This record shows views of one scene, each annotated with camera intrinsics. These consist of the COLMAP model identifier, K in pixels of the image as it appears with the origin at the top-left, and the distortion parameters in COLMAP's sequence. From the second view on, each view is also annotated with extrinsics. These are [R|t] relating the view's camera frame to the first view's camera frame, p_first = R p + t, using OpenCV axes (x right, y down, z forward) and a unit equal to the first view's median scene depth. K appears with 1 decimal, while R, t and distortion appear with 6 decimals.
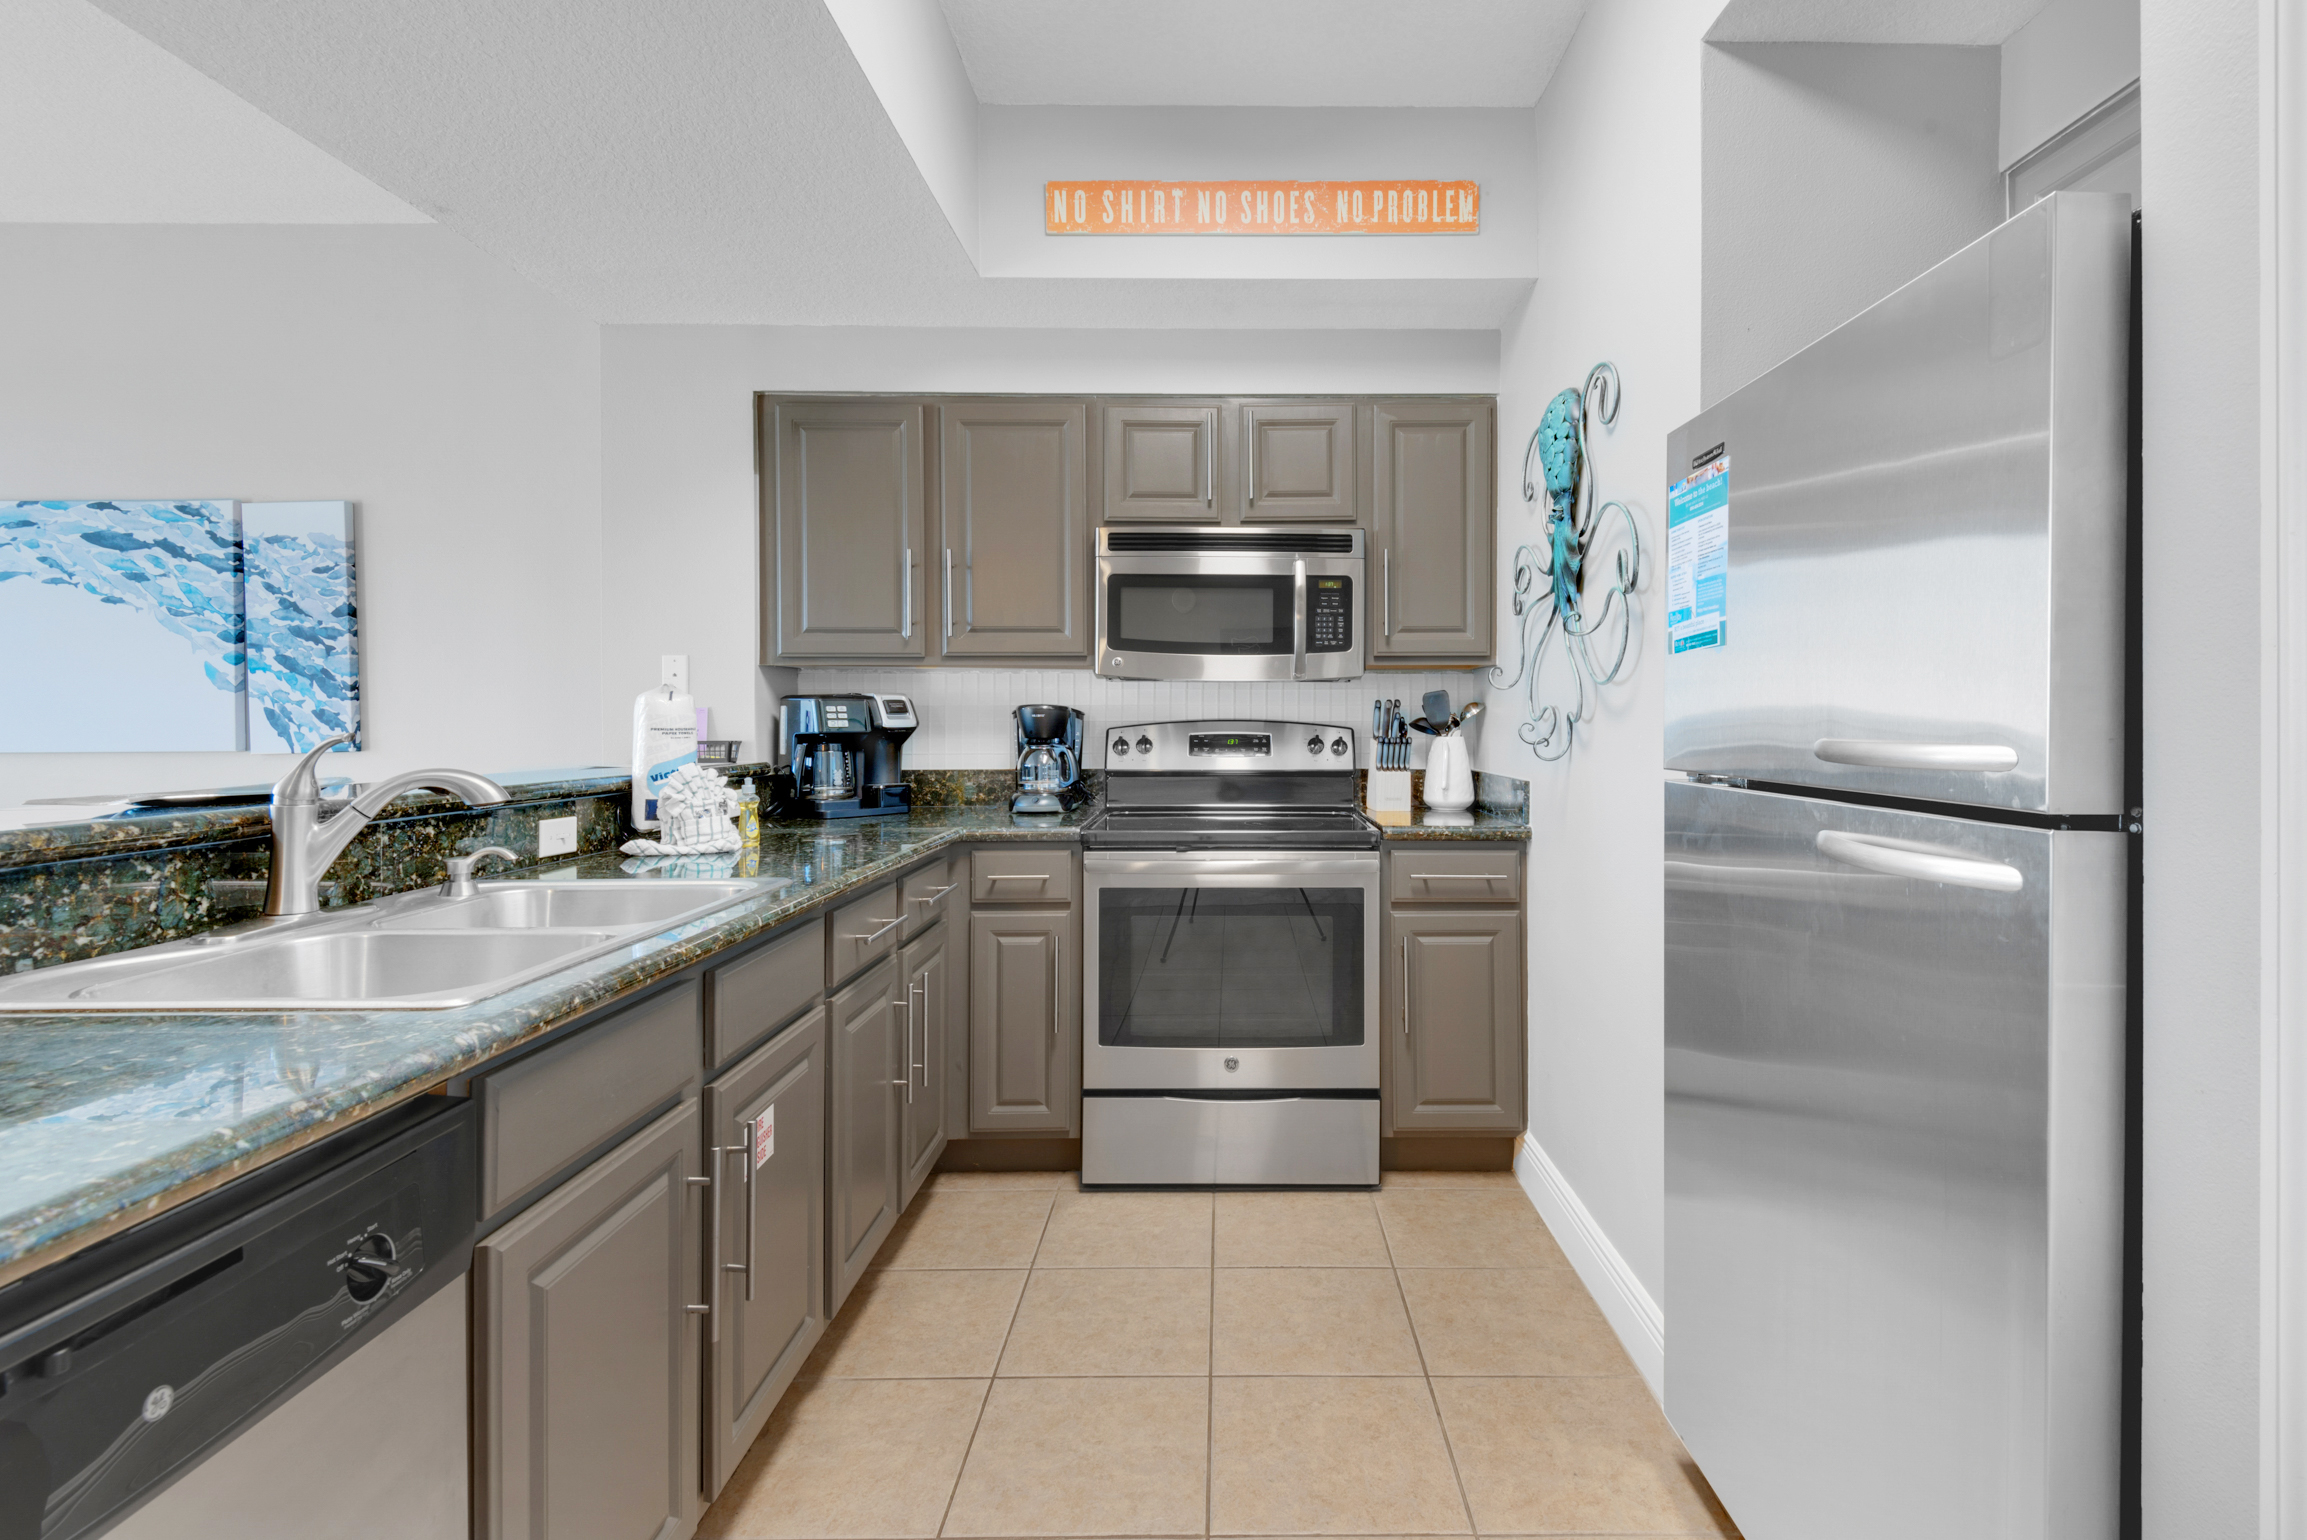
lens RADIAL K [[1118.6, 0, 1221.5], [0, 1118.6, 716.8], [0, 0, 1]] dist [0.015818, -0.005420]
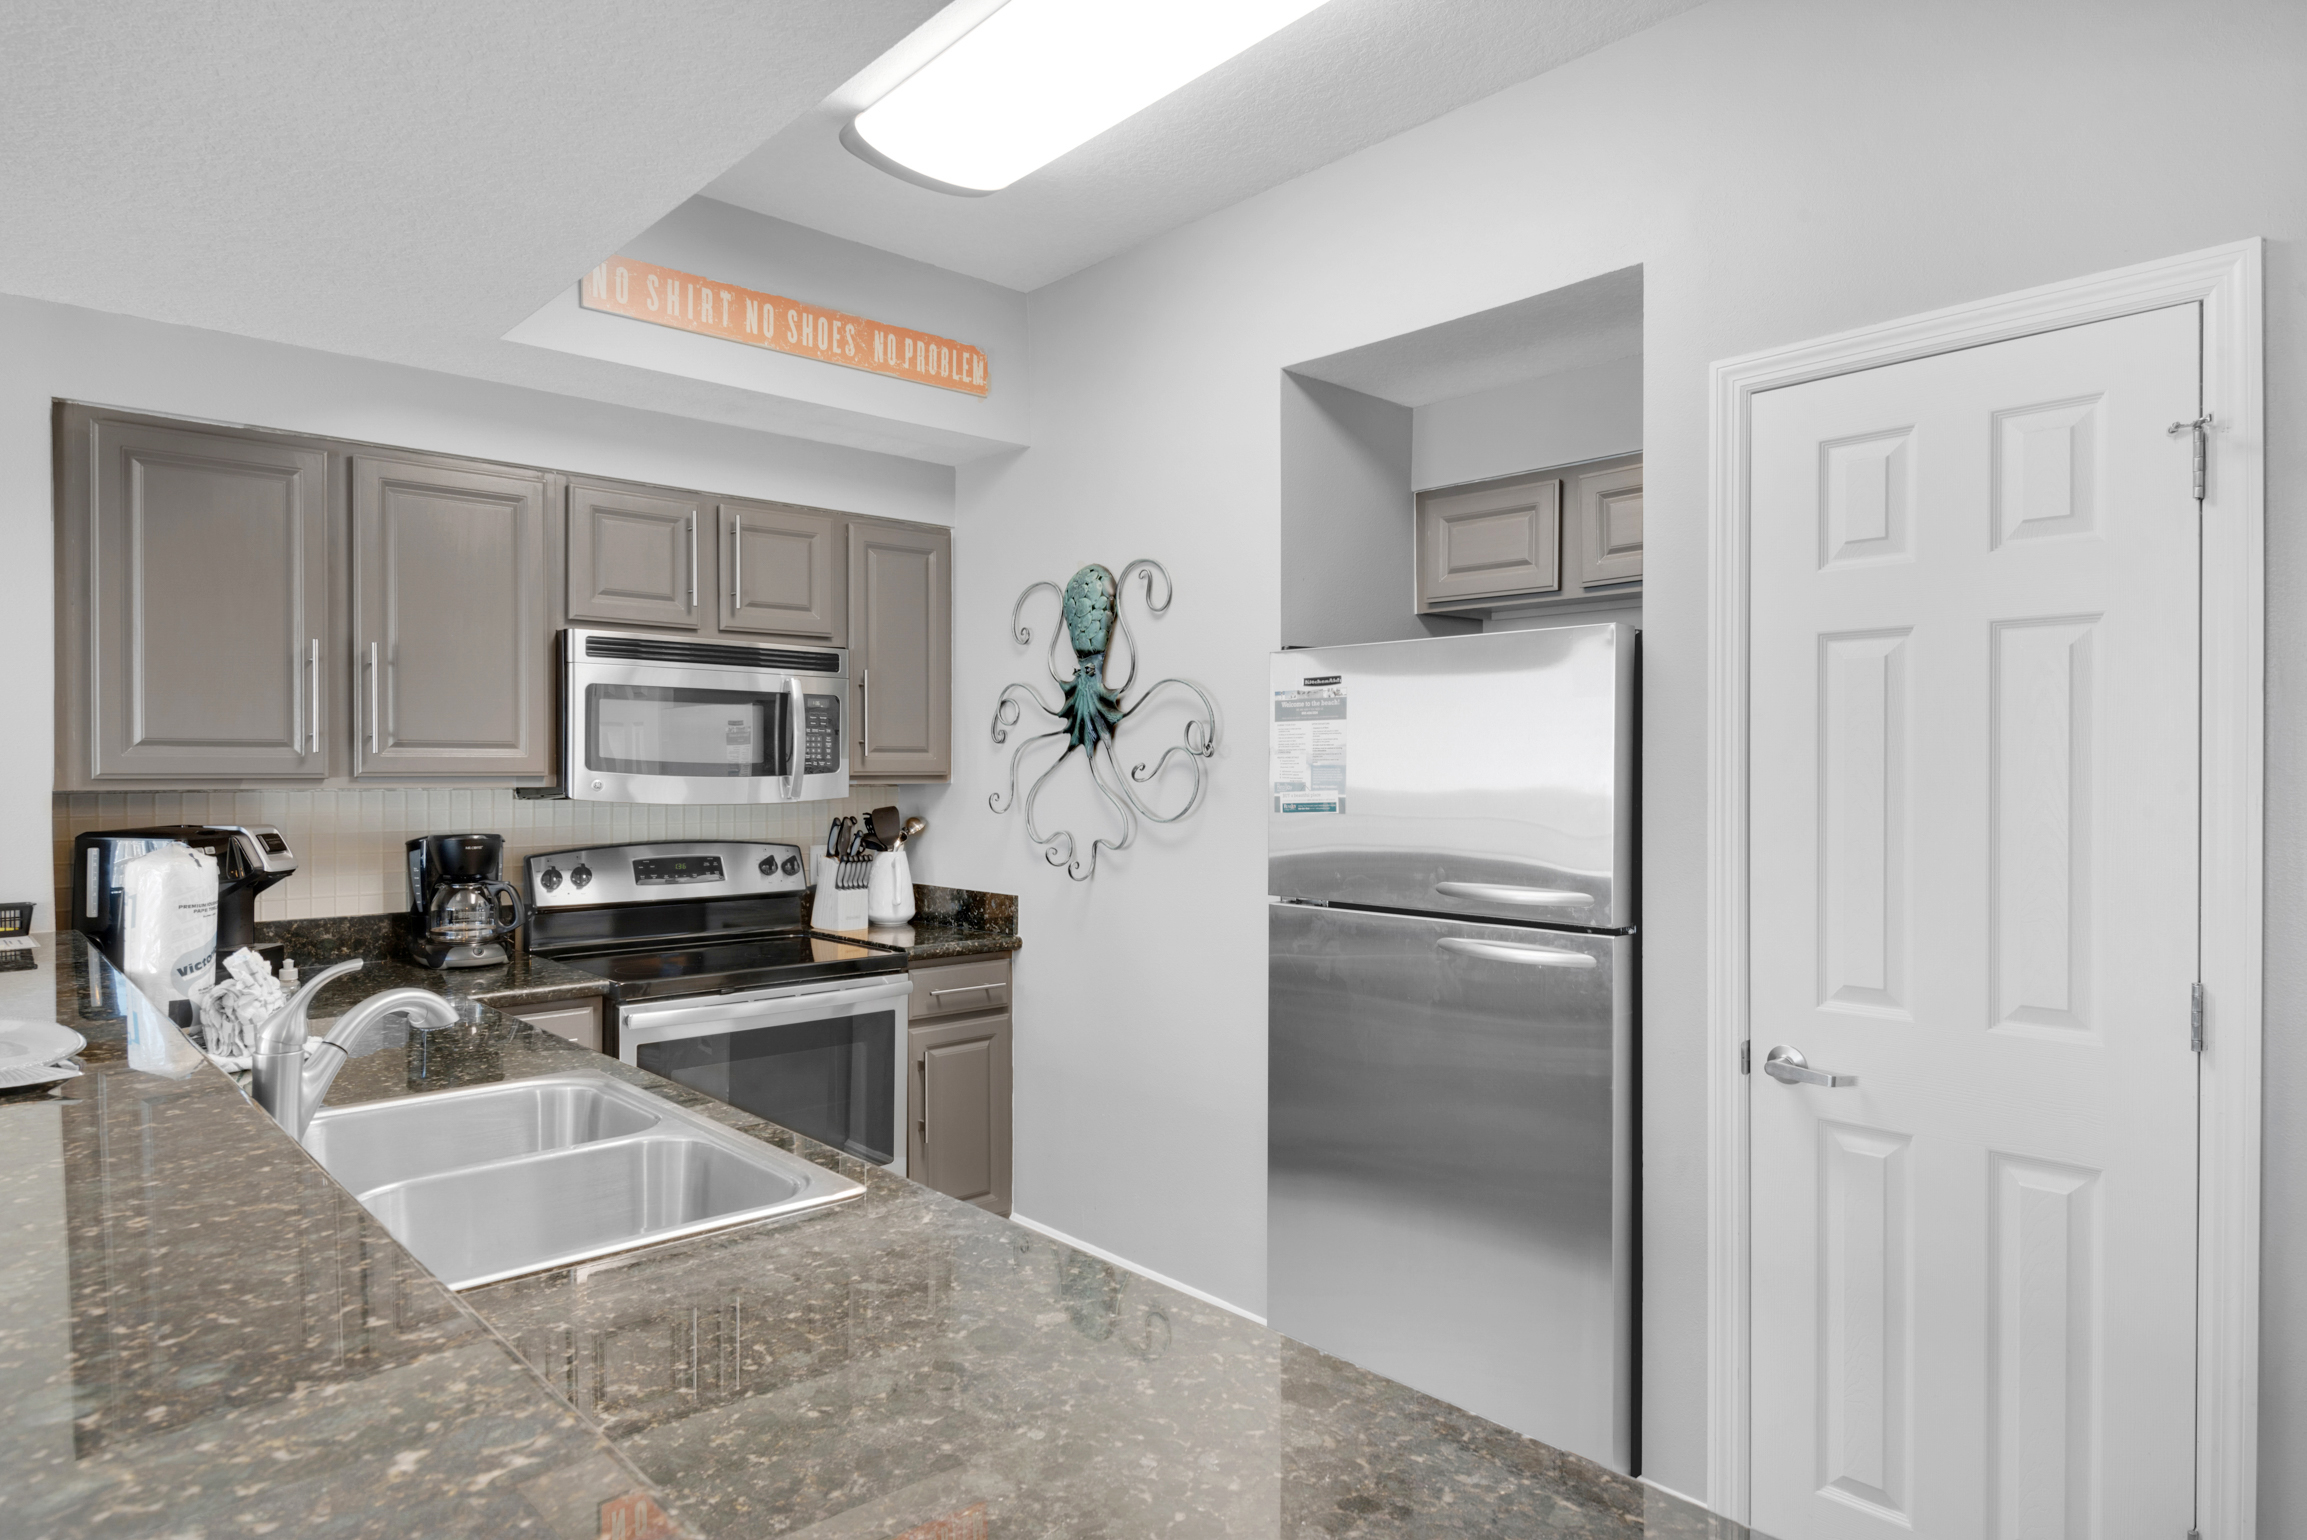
lens RADIAL K [[1369.7, 0, 1168.1], [0, 1369.7, 762.7], [0, 0, 1]] dist [0.009259, -0.002531]
pose [[0.740130, 0.005039, 0.672445, -0.449071], [-0.003355, 0.999987, -0.003800, -0.059165], [-0.672455, 0.000556, 0.740138, -0.087232]]
